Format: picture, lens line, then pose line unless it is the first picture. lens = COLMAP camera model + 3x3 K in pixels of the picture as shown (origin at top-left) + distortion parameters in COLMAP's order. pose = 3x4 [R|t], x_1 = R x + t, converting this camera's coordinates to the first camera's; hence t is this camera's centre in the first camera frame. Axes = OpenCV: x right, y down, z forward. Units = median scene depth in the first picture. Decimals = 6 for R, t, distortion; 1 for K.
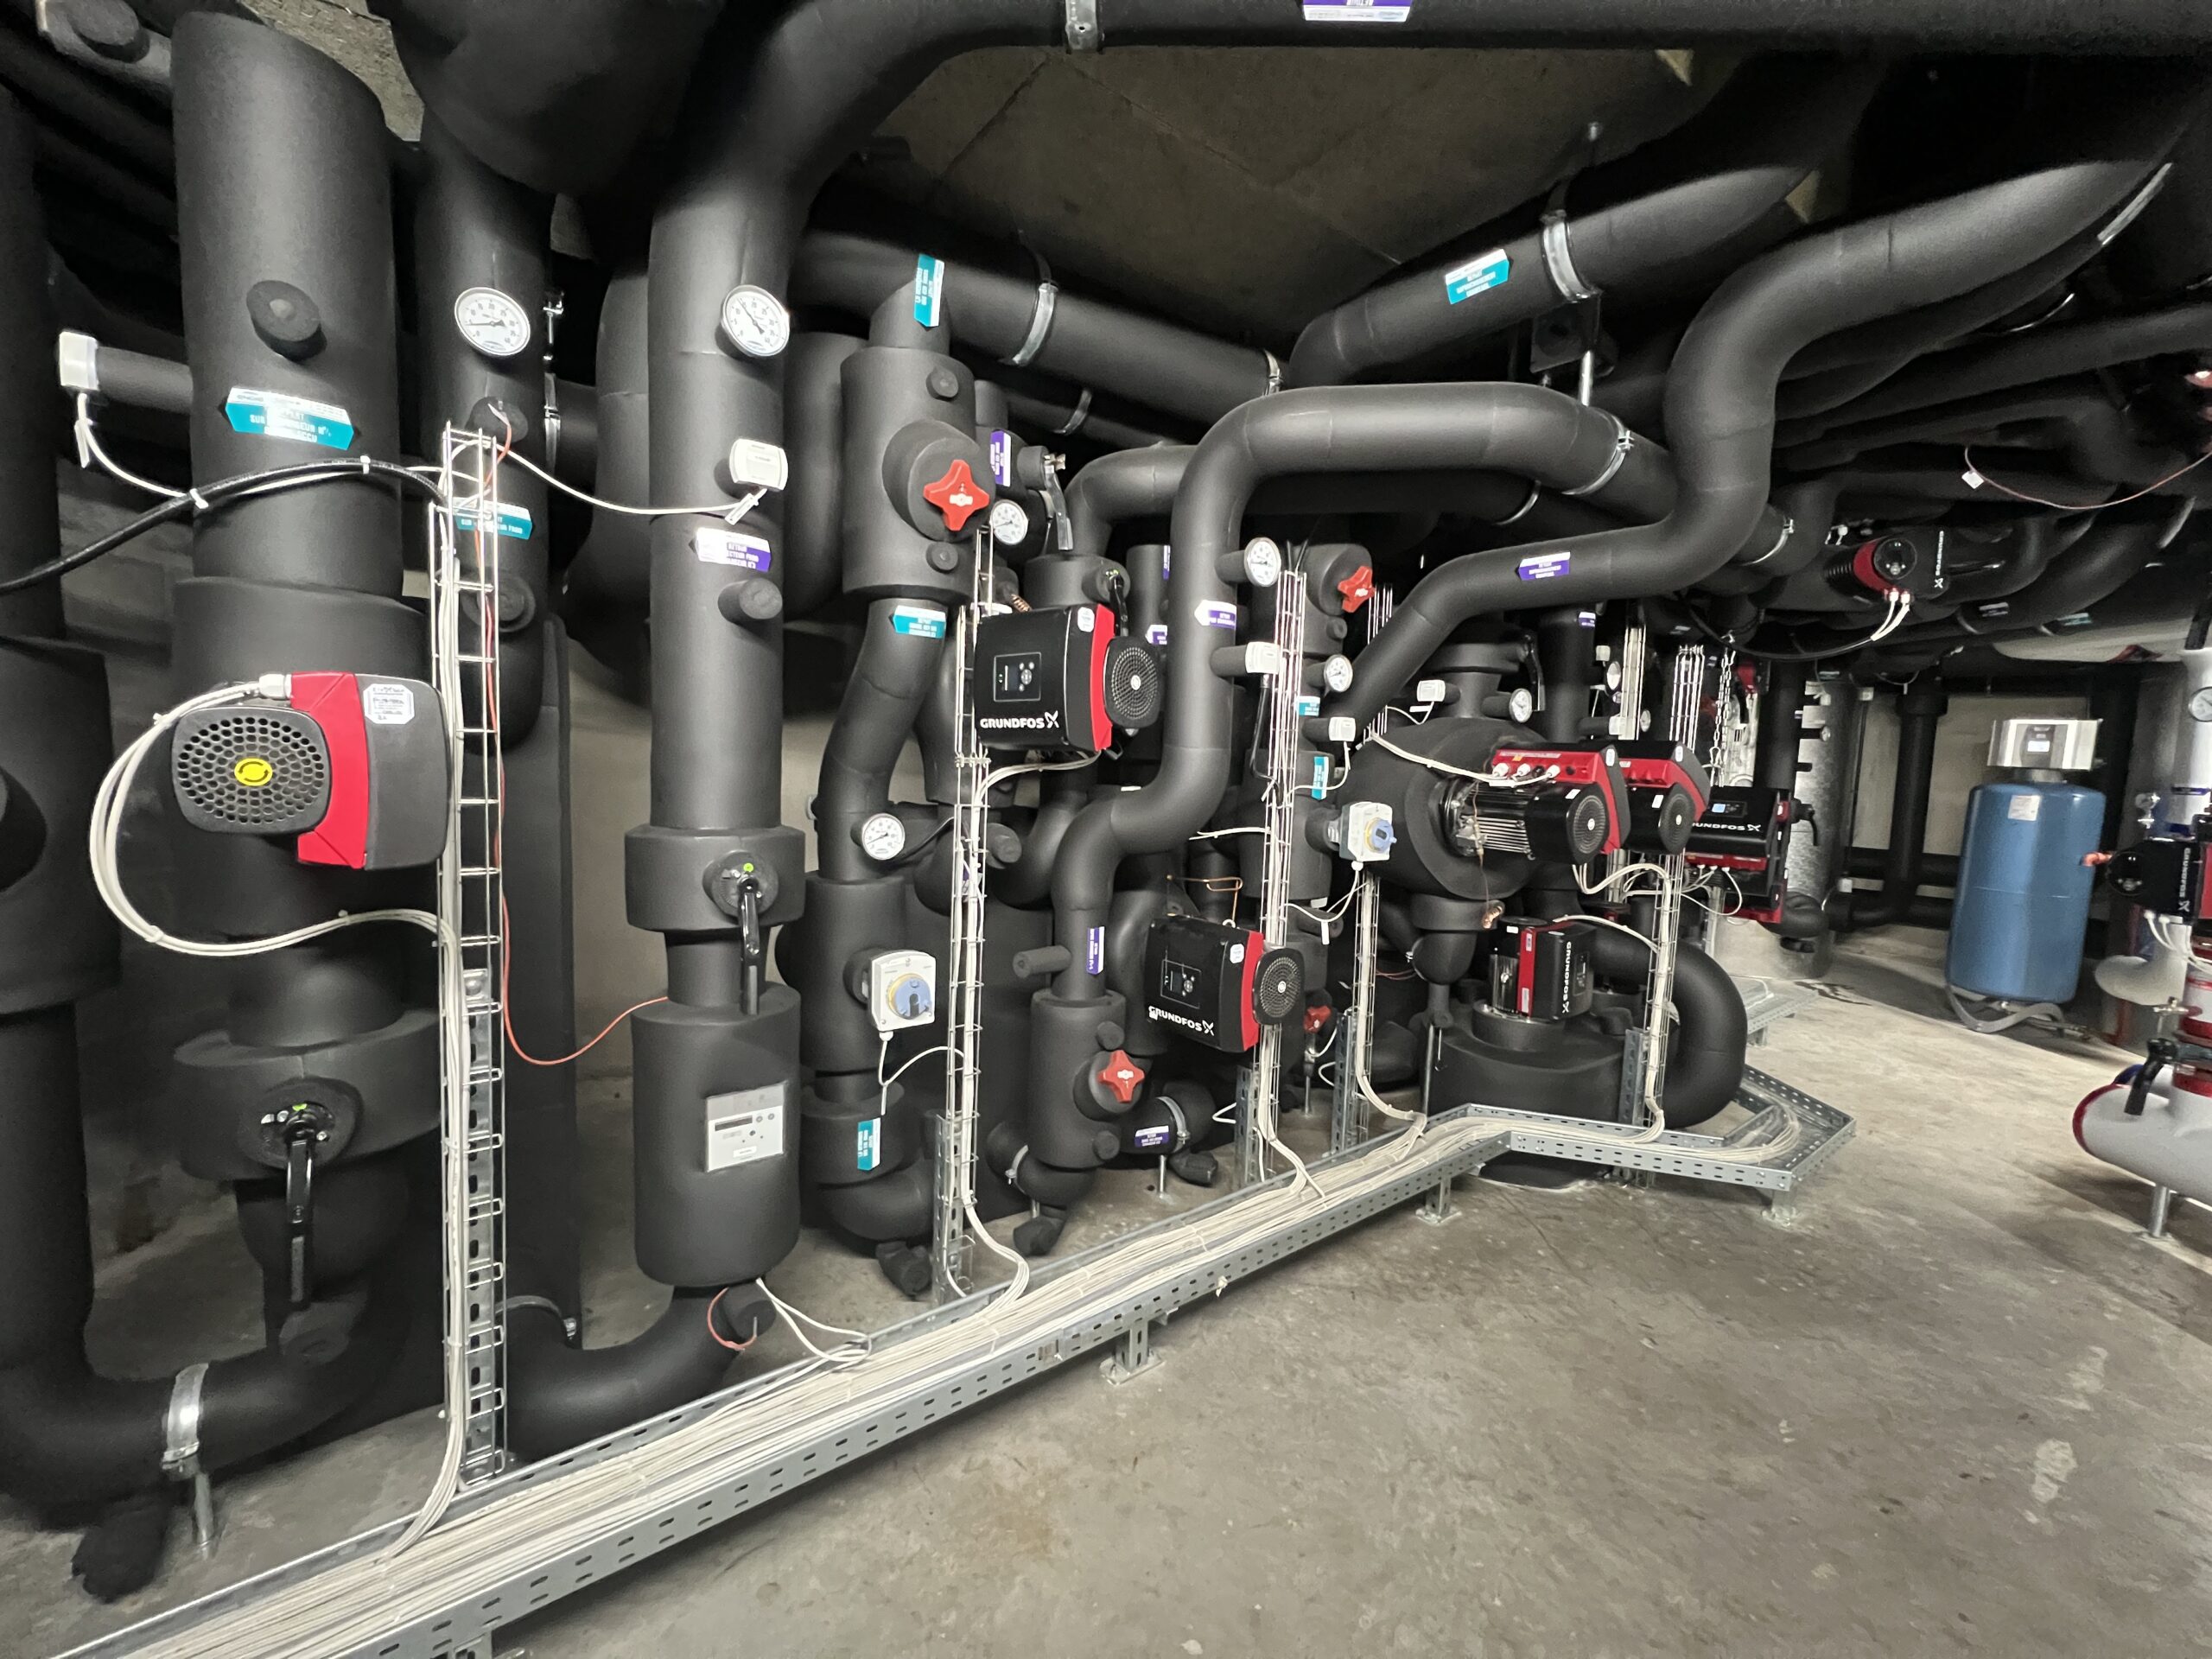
lens RADIAL K [[883.7, 0, 1095.7], [0, 883.7, 826.6], [0, 0, 1]] dist [-0.002805, 0.001071]
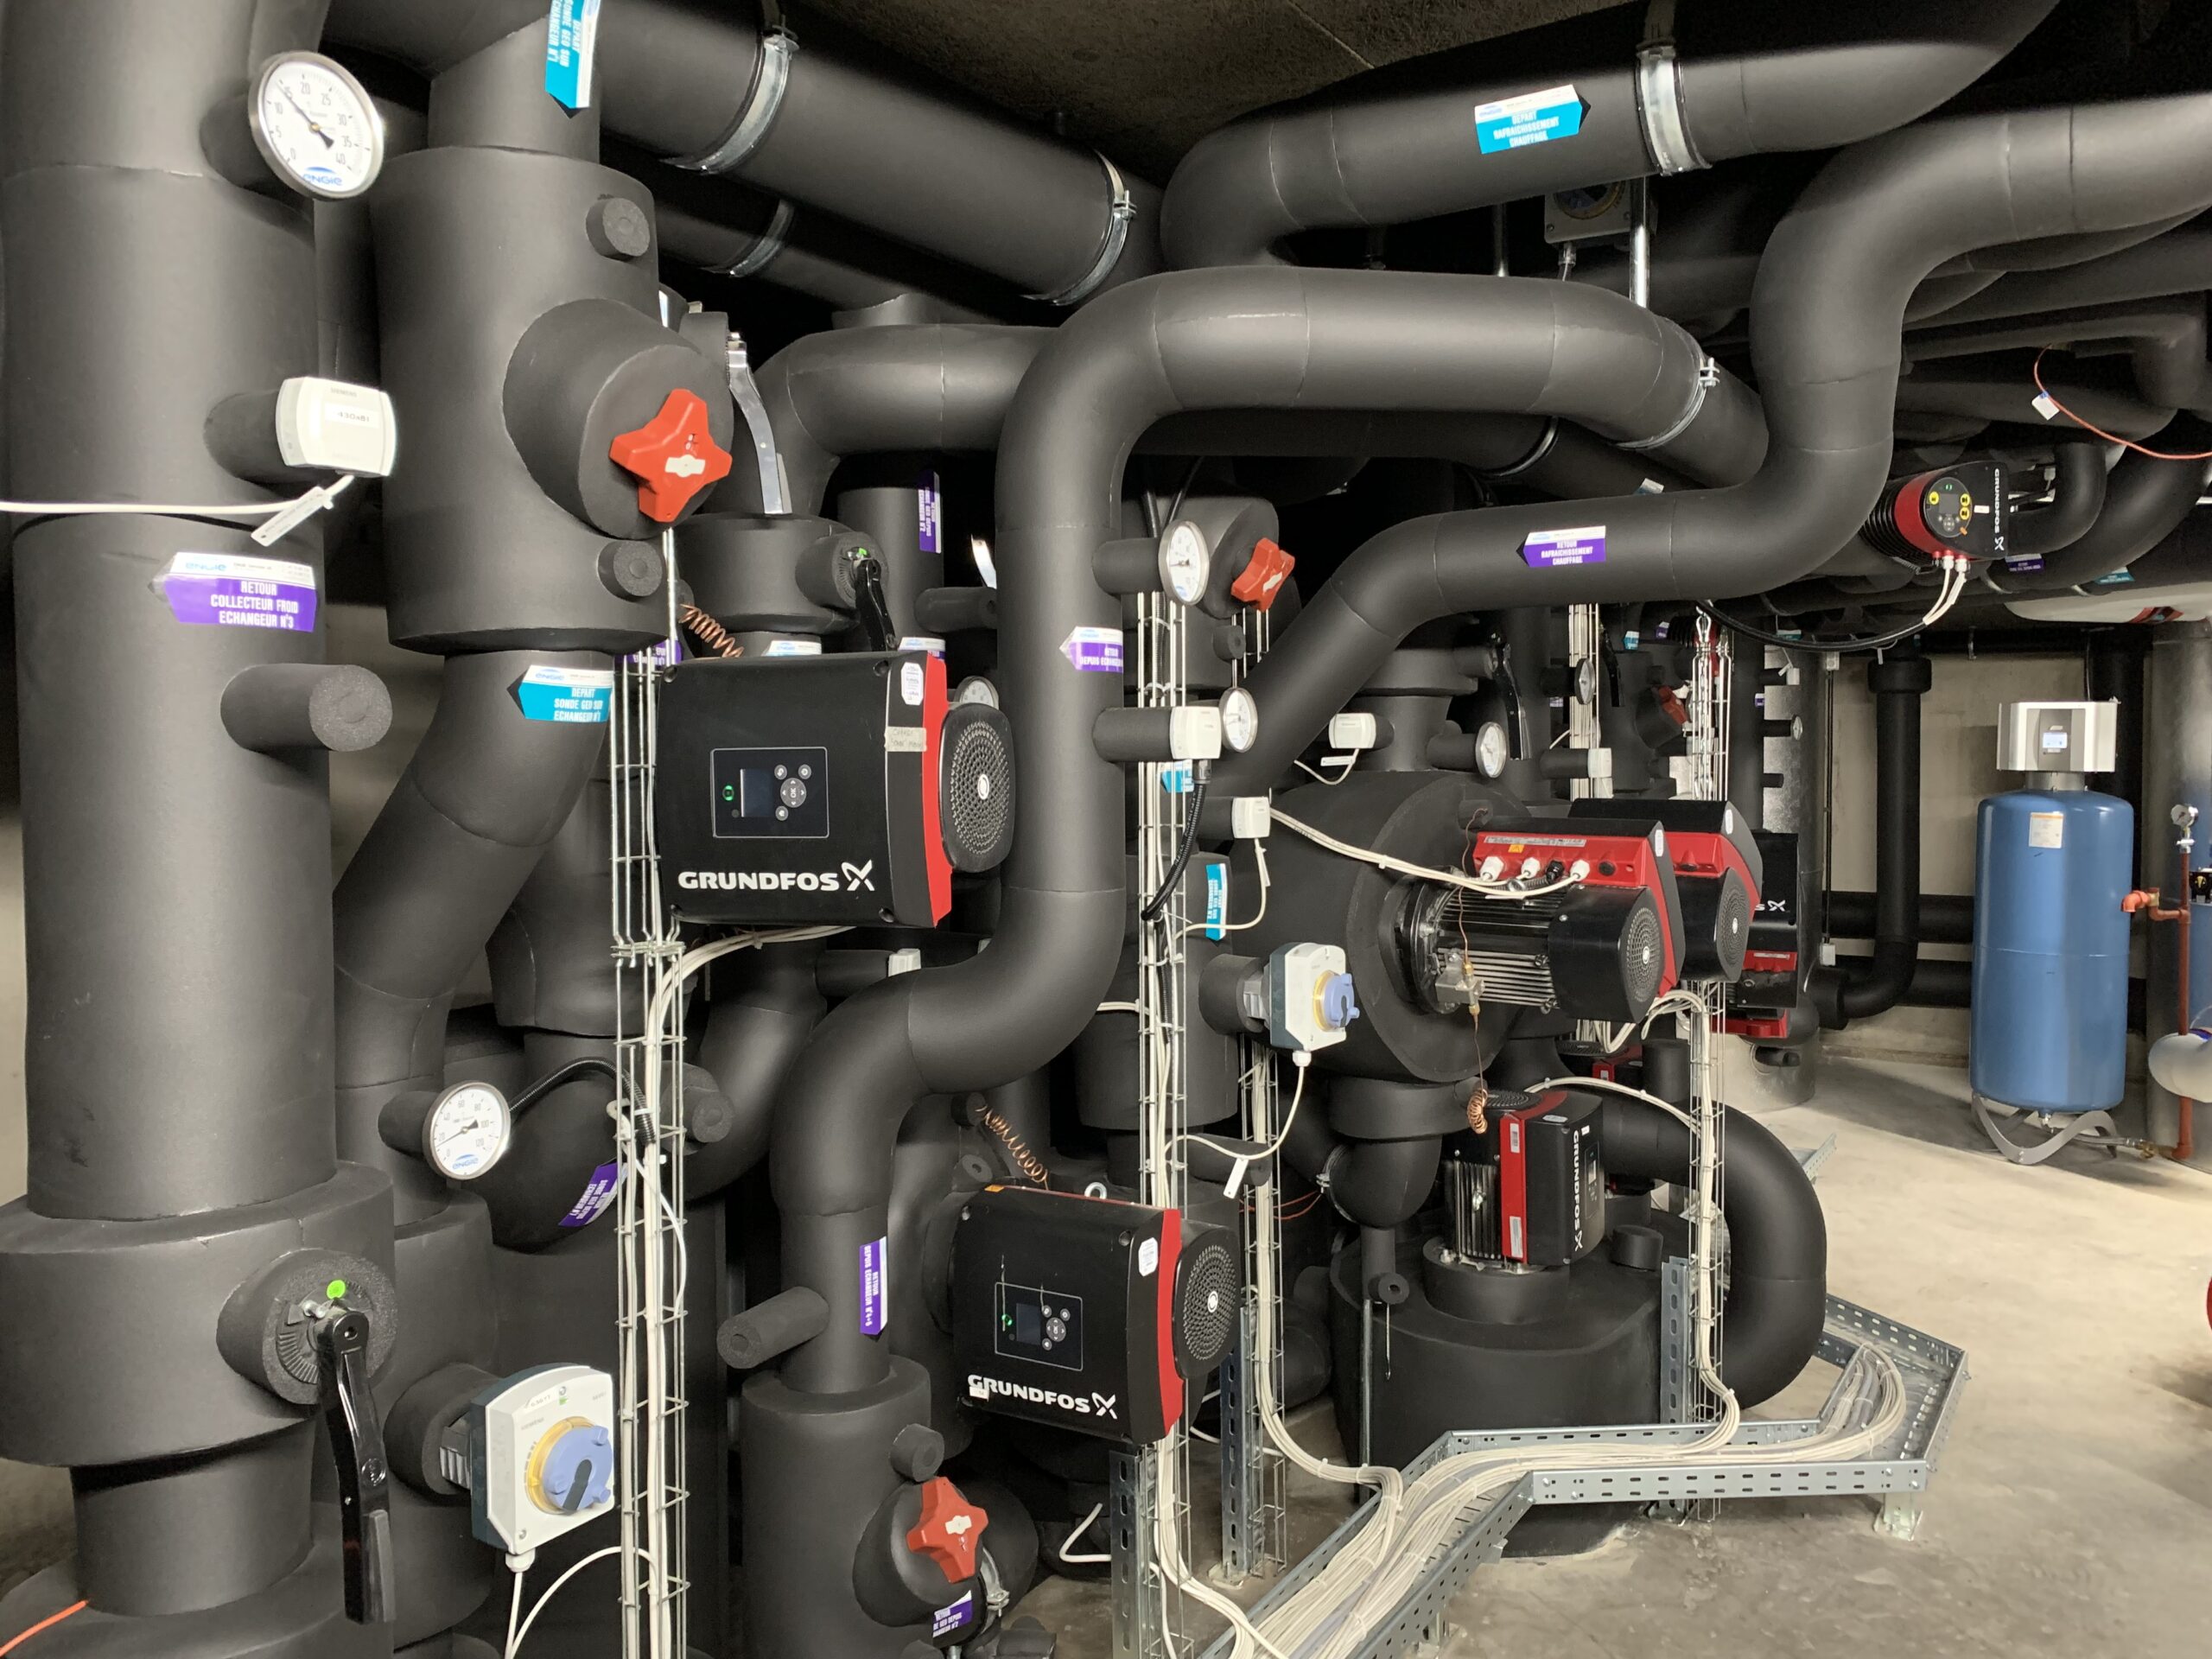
lens RADIAL K [[1699.0, 0, 1100.9], [0, 1699.0, 807.1], [0, 0, 1]] dist [0.016995, -0.021173]
pose [[0.936492, -0.052850, 0.346684, -0.204629], [0.068896, 0.997040, -0.034114, -0.093857], [-0.343855, 0.055833, 0.937361, 0.016398]]
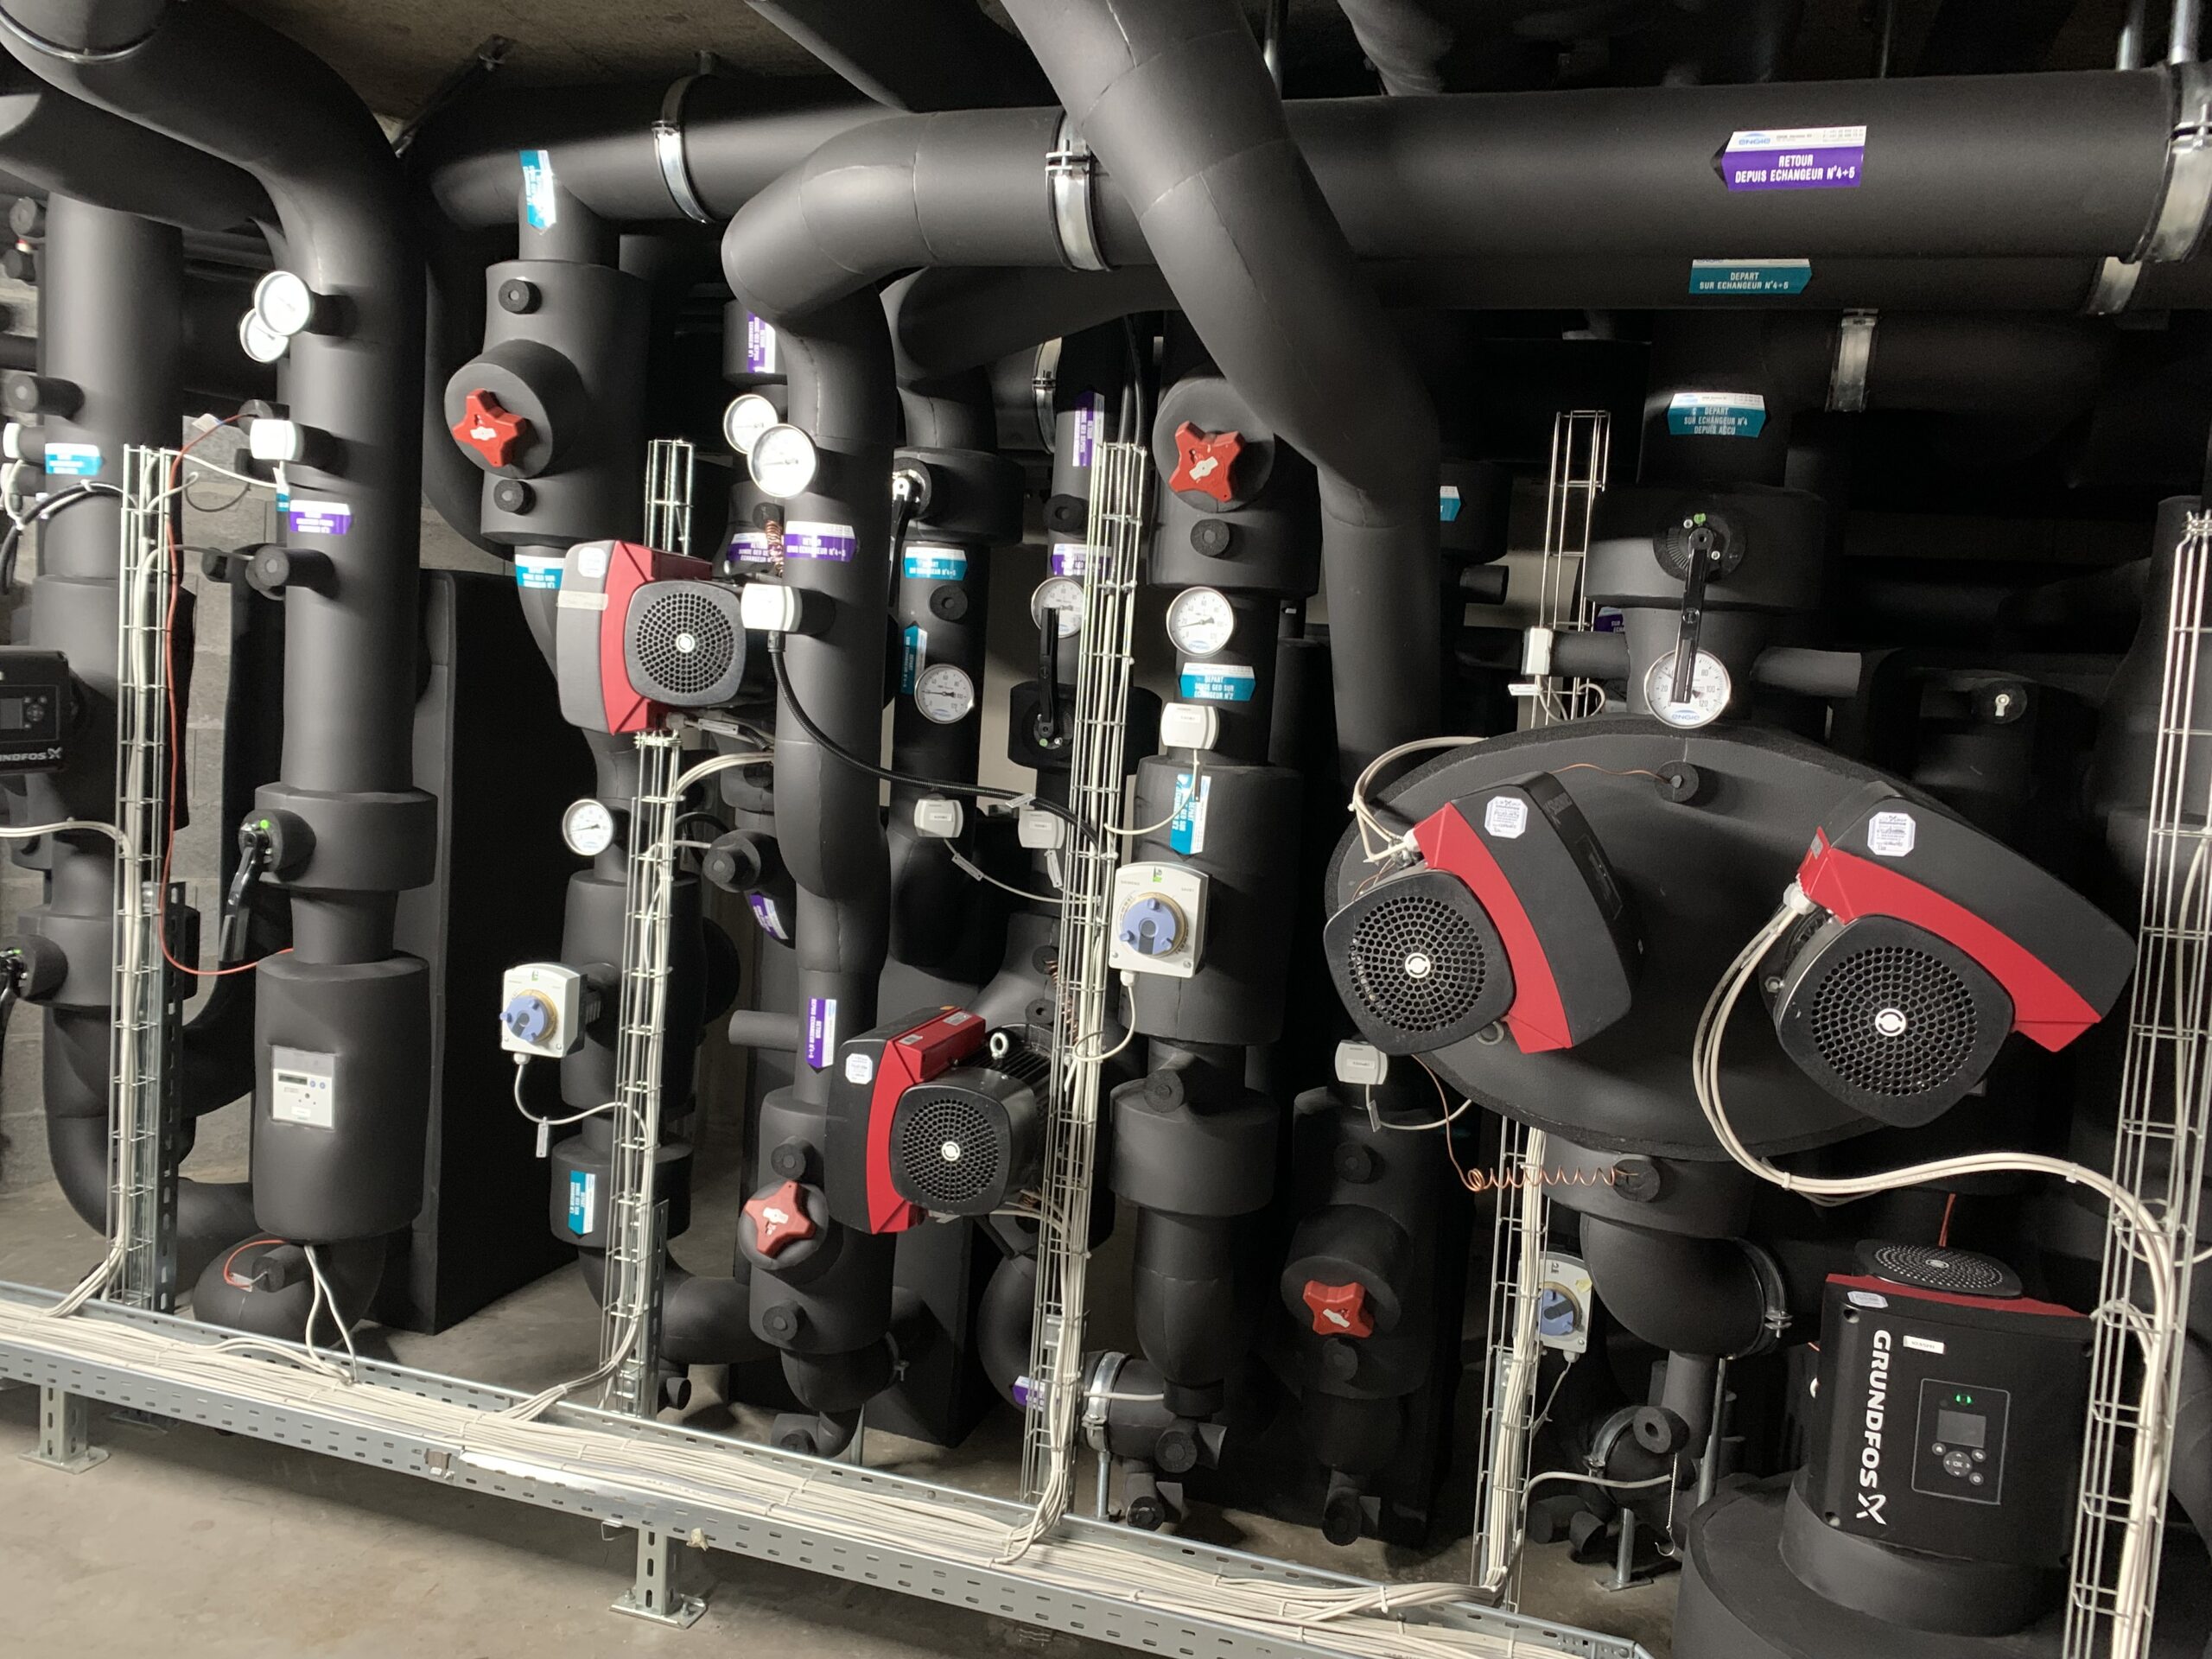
lens RADIAL K [[1699.0, 0, 1102.6], [0, 1699.0, 820.2], [0, 0, 1]] dist [0.016995, -0.021173]
pose [[0.589396, 0.087019, -0.803144, 1.163238], [-0.116937, 0.992901, 0.021763, -0.075169], [0.799336, 0.081090, 0.595387, 0.386520]]
